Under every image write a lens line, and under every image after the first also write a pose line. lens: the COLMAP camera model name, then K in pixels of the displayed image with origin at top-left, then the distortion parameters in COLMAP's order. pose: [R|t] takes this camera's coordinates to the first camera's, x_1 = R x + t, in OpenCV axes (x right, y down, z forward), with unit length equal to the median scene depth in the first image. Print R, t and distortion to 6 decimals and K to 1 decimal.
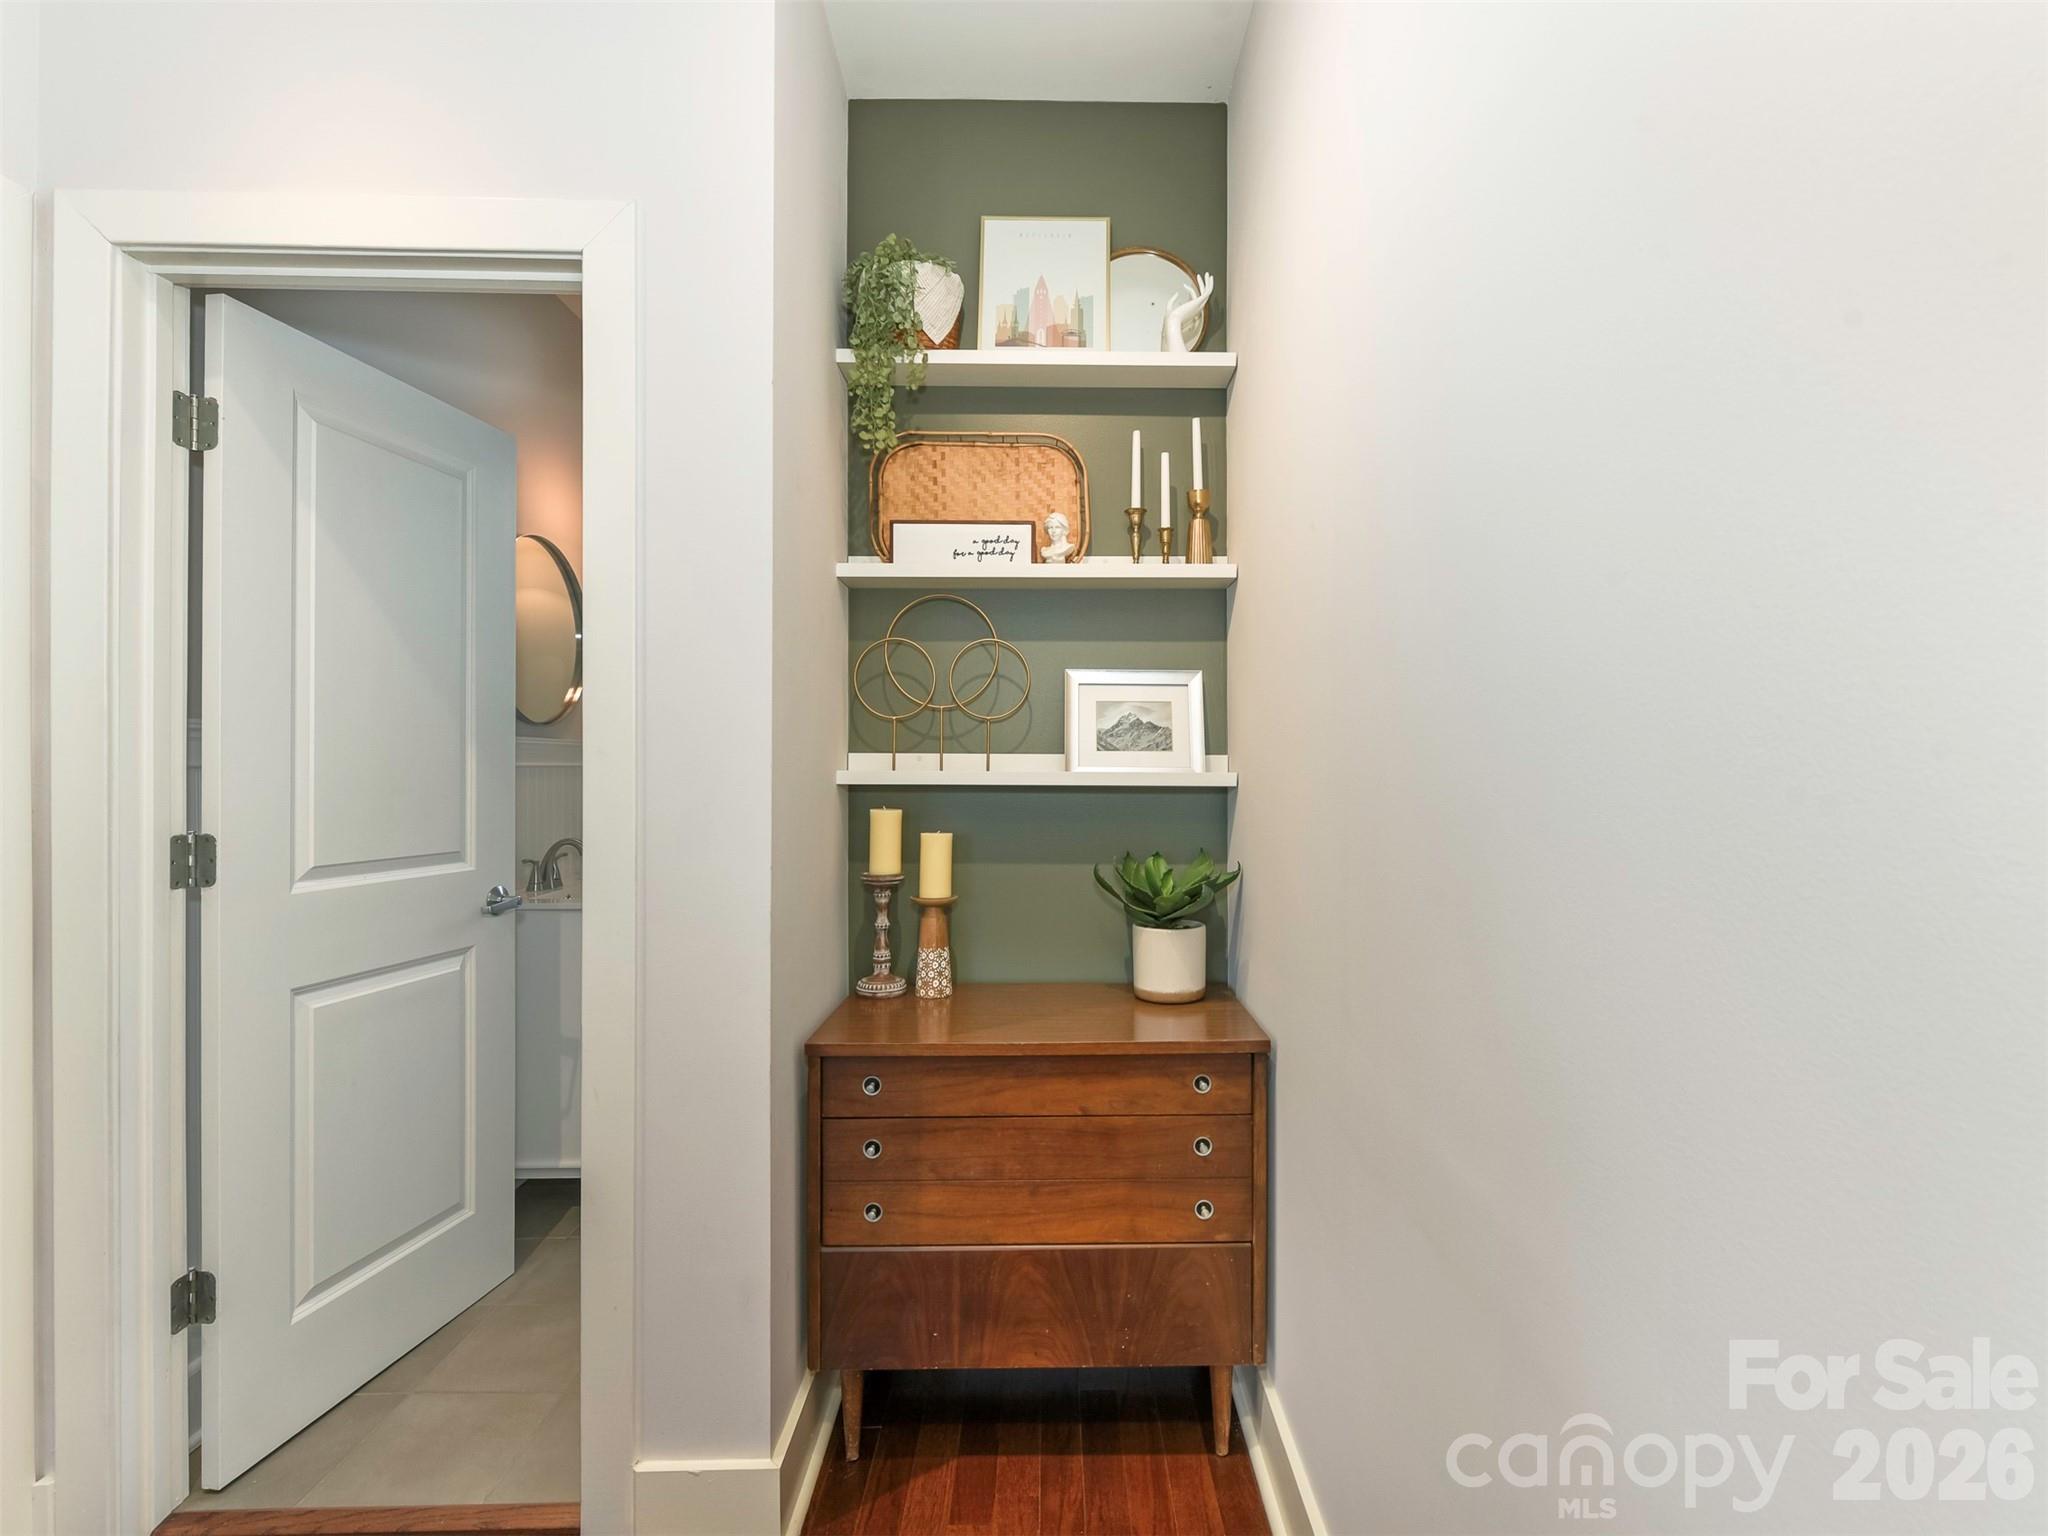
lens RADIAL K [[980.2, 0, 1029.1], [0, 980.2, 763.5], [0, 0, 1]] dist [-0.002579, 0.000291]
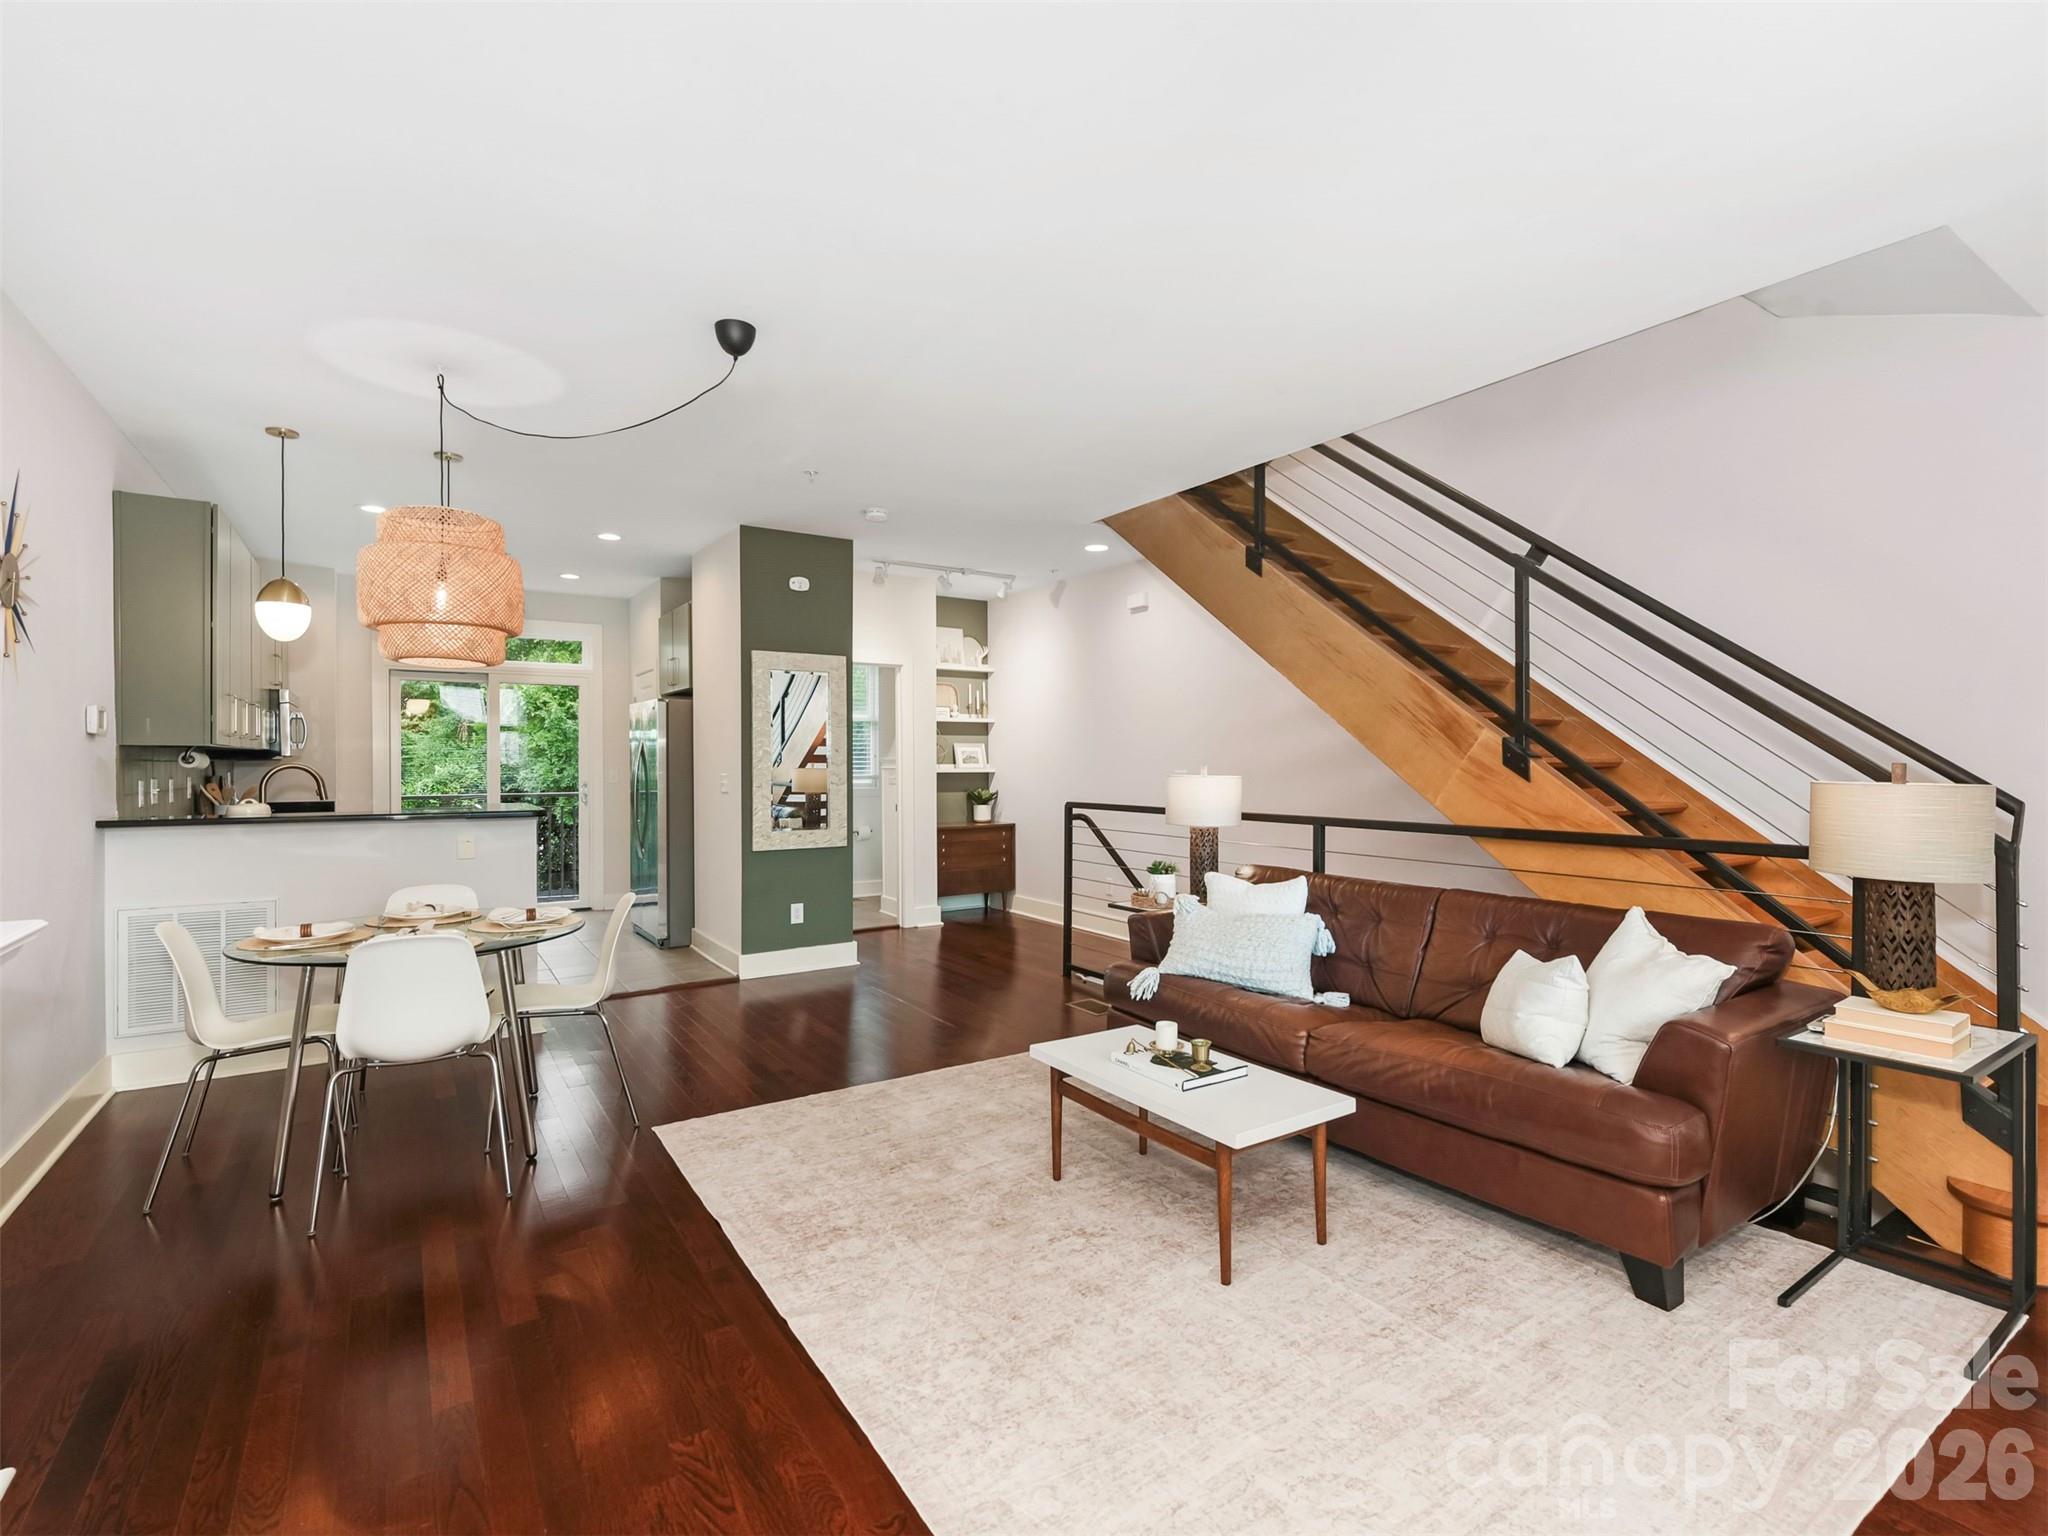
lens RADIAL K [[980.2, 0, 1024.4], [0, 980.2, 755.7], [0, 0, 1]] dist [-0.002579, 0.000291]
pose [[0.840120, 0.000408, 0.542400, -1.904731], [0.002045, 0.999990, -0.003921, -0.029149], [-0.542397, 0.004404, 0.840111, -2.530661]]
